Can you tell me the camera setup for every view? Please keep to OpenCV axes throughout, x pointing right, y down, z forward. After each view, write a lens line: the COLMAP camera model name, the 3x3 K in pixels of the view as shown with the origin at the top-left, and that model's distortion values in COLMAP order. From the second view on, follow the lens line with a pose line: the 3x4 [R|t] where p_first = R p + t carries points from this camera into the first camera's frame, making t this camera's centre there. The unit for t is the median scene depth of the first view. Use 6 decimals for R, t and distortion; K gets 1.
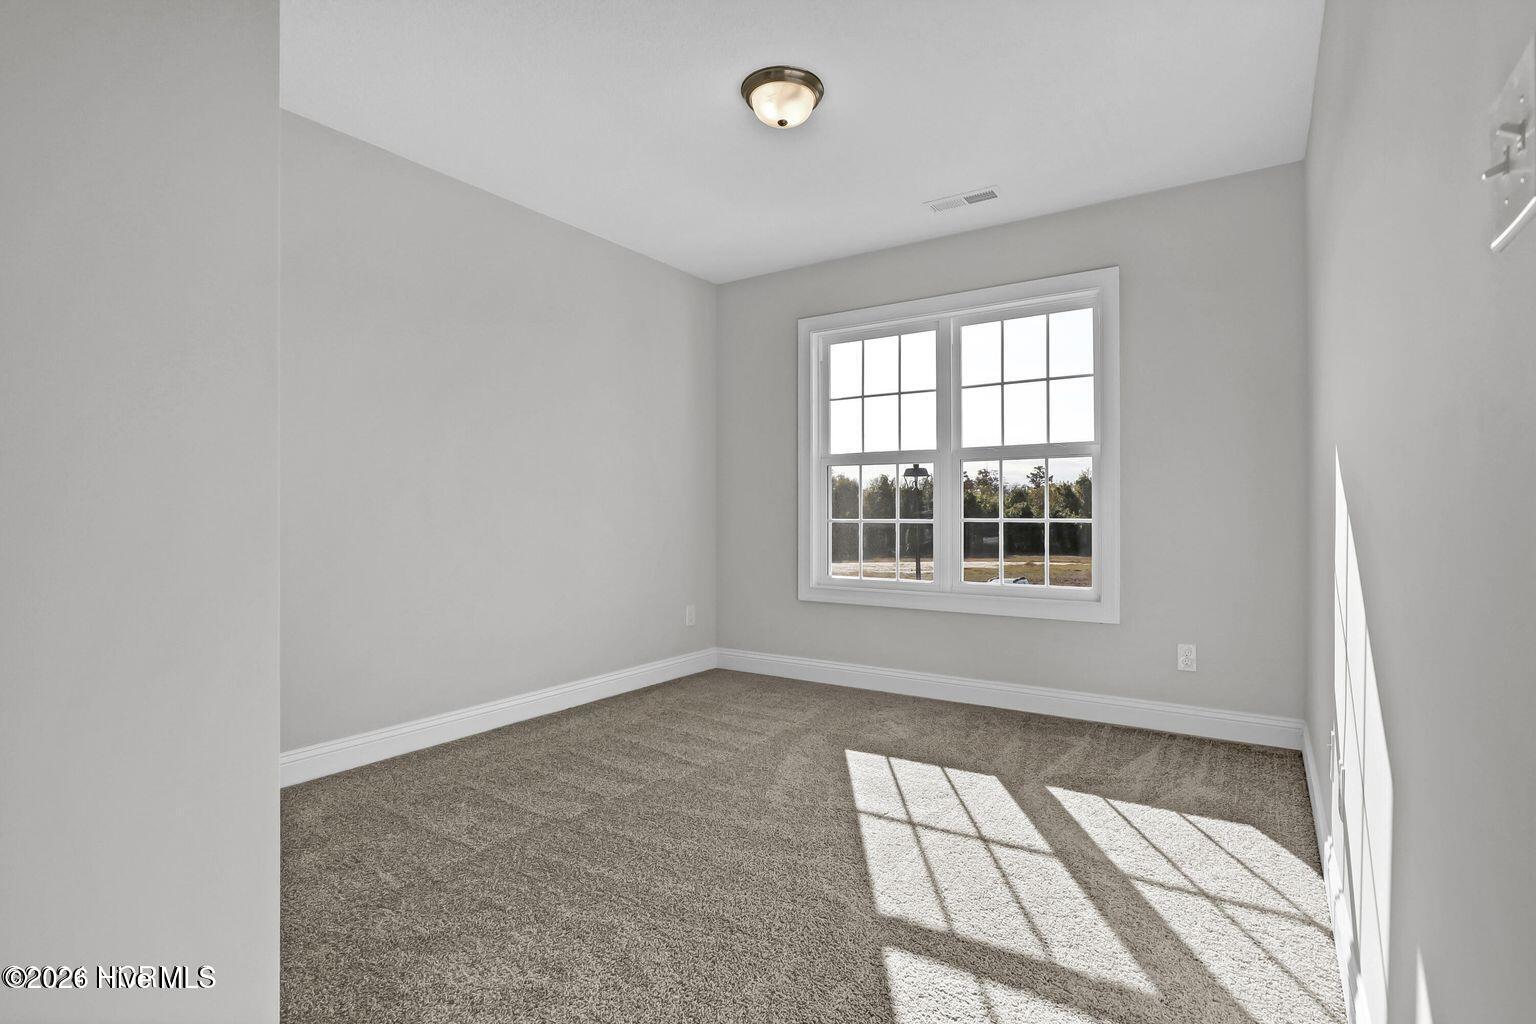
lens RADIAL K [[732.1, 0, 774.2], [0, 732.1, 514.9], [0, 0, 1]] dist [0.000825, -0.000135]
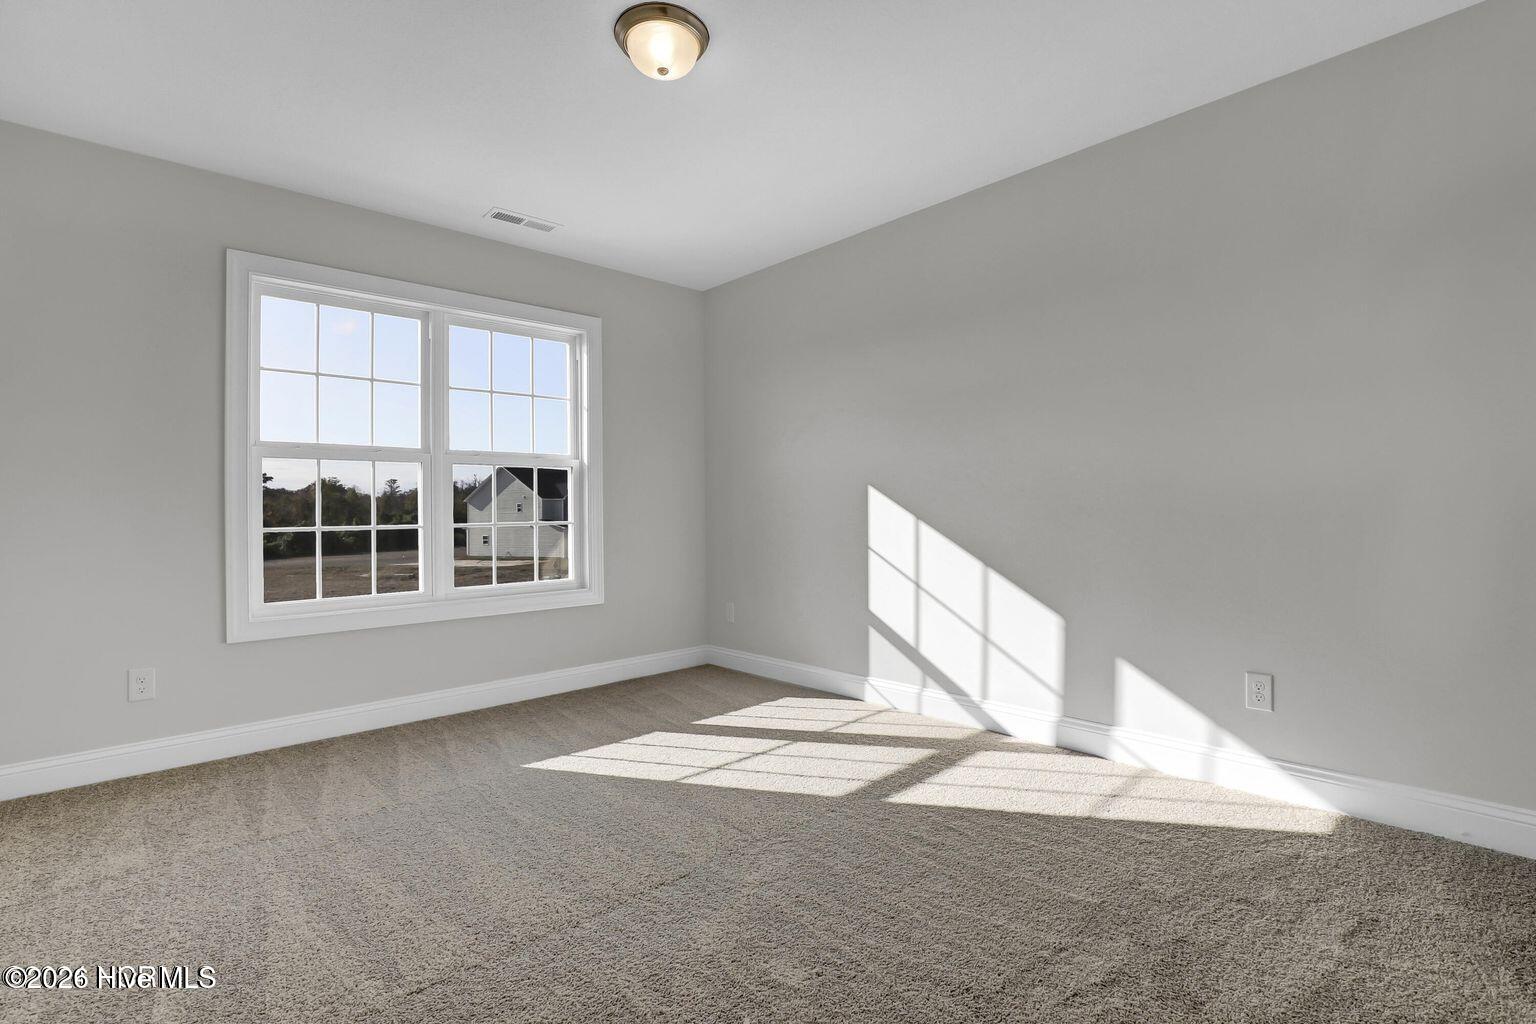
lens RADIAL K [[723.3, 0, 772.6], [0, 723.3, 502.7], [0, 0, 1]] dist [-0.000199, 0.000049]
pose [[0.251851, 0.007176, 0.967739, -0.561374], [0.019487, 0.999732, -0.012485, -0.001843], [-0.967570, 0.022003, 0.251644, 0.350386]]
